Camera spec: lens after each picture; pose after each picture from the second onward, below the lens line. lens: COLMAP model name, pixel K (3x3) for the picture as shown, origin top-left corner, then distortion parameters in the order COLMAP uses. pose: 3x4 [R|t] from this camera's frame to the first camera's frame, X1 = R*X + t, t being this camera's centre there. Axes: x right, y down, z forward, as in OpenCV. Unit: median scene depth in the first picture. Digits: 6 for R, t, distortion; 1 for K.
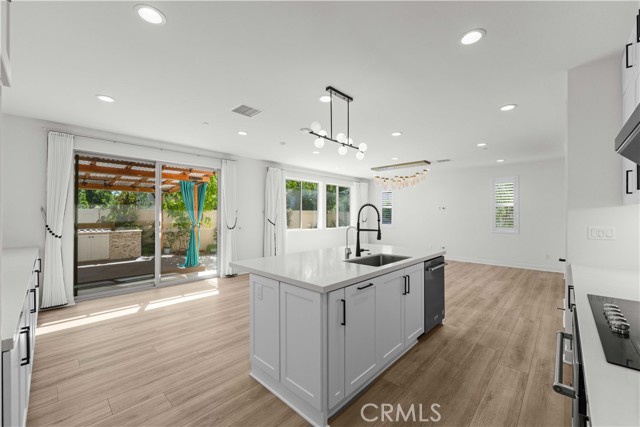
lens RADIAL K [[259.0, 0, 320.2], [0, 259.0, 213.9], [0, 0, 1]] dist [0.002517, -0.001749]
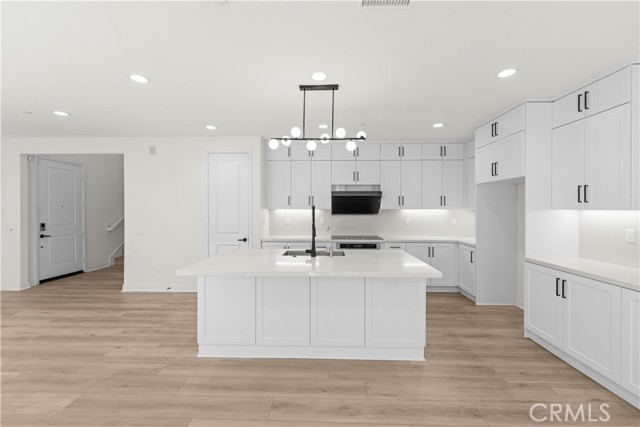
lens RADIAL K [[259.0, 0, 325.3], [0, 259.0, 211.2], [0, 0, 1]] dist [0.002517, -0.001749]
pose [[-0.678057, -0.008758, 0.734957, -0.608459], [-0.008021, 0.999958, 0.004515, -0.020763], [-0.734966, -0.002834, -0.678099, 1.590685]]
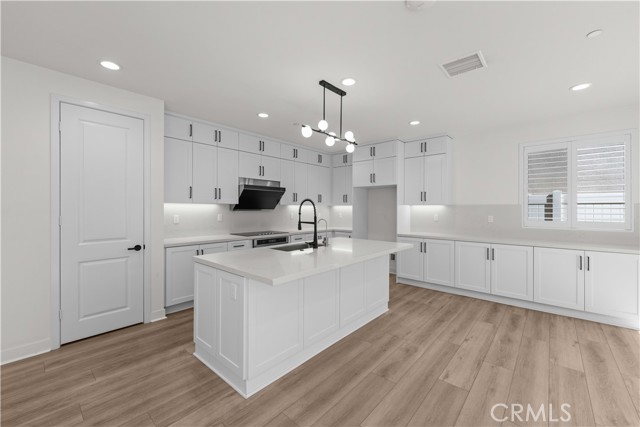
lens RADIAL K [[259.0, 0, 324.1], [0, 259.0, 209.1], [0, 0, 1]] dist [0.002517, -0.001749]
pose [[-0.998828, -0.003440, -0.048280, 0.155222], [-0.003139, 0.999975, -0.006313, 0.010474], [0.048300, -0.006154, -0.998814, 1.965995]]
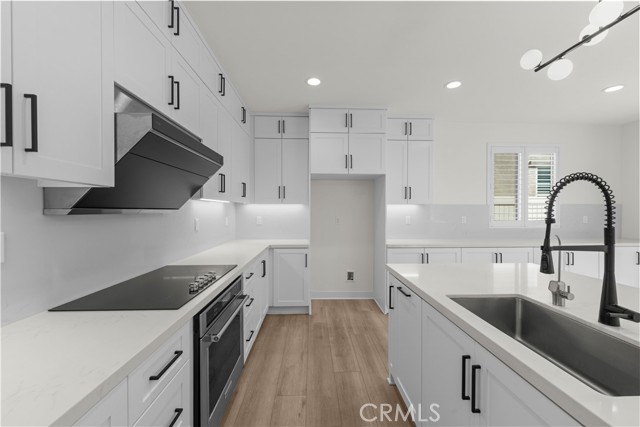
lens RADIAL K [[259.0, 0, 323.3], [0, 259.0, 214.1], [0, 0, 1]] dist [0.002517, -0.001749]
pose [[-0.683327, 0.008477, -0.730063, 0.649995], [0.004726, 0.999963, 0.007187, 0.010238], [0.730097, 0.001461, -0.683342, 0.917364]]
